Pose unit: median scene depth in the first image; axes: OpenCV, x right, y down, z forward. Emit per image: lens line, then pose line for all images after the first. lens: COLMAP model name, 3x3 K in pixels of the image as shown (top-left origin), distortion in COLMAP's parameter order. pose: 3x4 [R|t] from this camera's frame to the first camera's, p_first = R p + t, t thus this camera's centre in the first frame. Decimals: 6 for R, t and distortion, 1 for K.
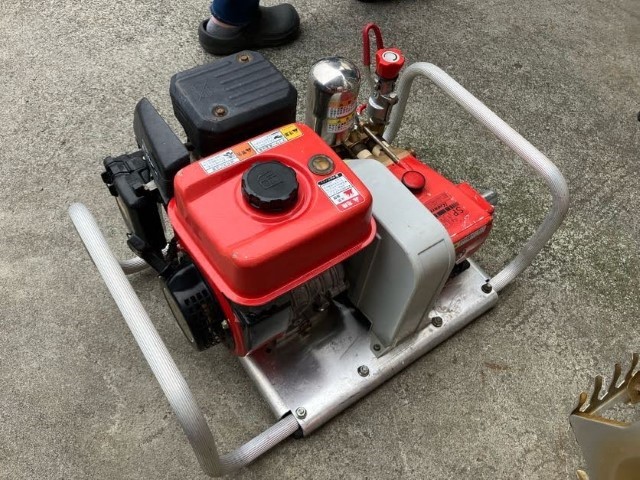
lens RADIAL K [[521.2, 0, 314.3], [0, 521.2, 241.8], [0, 0, 1]] dist [0.048653, -0.047509]
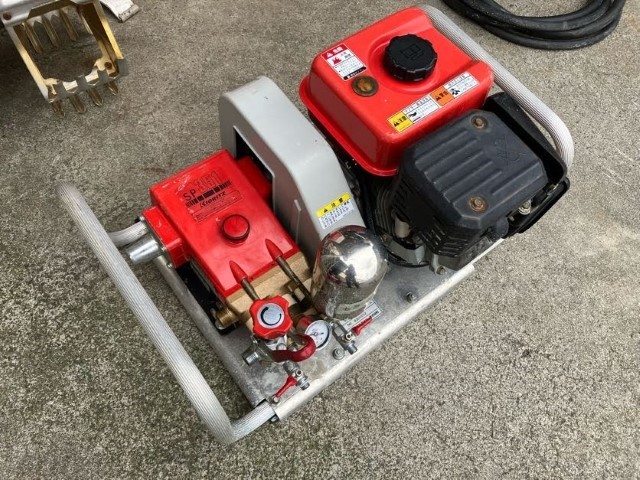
lens RADIAL K [[518.1, 0, 321.0], [0, 518.1, 243.2], [0, 0, 1]] dist [-0.003942, 0.053519]
pose [[-0.984809, -0.028308, -0.171319, 0.201706], [-0.134730, -0.497842, 0.856738, -0.888418], [-0.109543, 0.866805, 0.486466, 0.613133]]
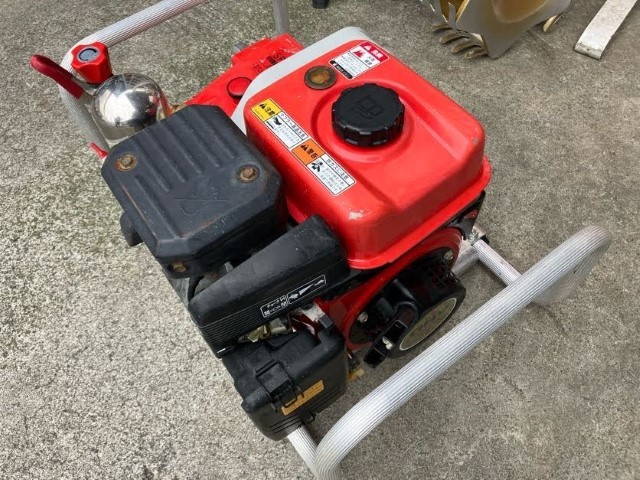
lens RADIAL K [[521.0, 0, 314.5], [0, 521.0, 247.1], [0, 0, 1]] dist [0.019377, -0.004198]
pose [[-0.034437, -0.895616, 0.443494, -0.455312], [0.859799, 0.199666, 0.469978, -0.378457], [-0.509471, 0.397500, 0.763173, 0.380105]]
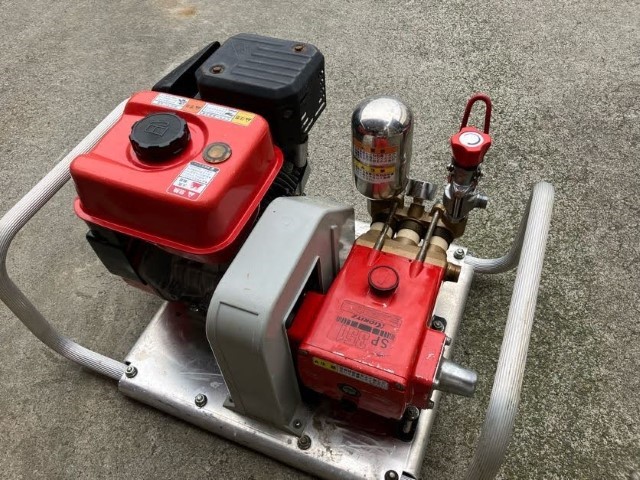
lens RADIAL K [[521.2, 0, 314.3], [0, 521.2, 241.8], [0, 0, 1]] dist [0.048653, -0.047509]
pose [[0.533087, 0.578699, -0.617192, 0.593325], [-0.634889, 0.755794, 0.160283, -0.222372], [0.559225, 0.306404, 0.770314, 0.339699]]
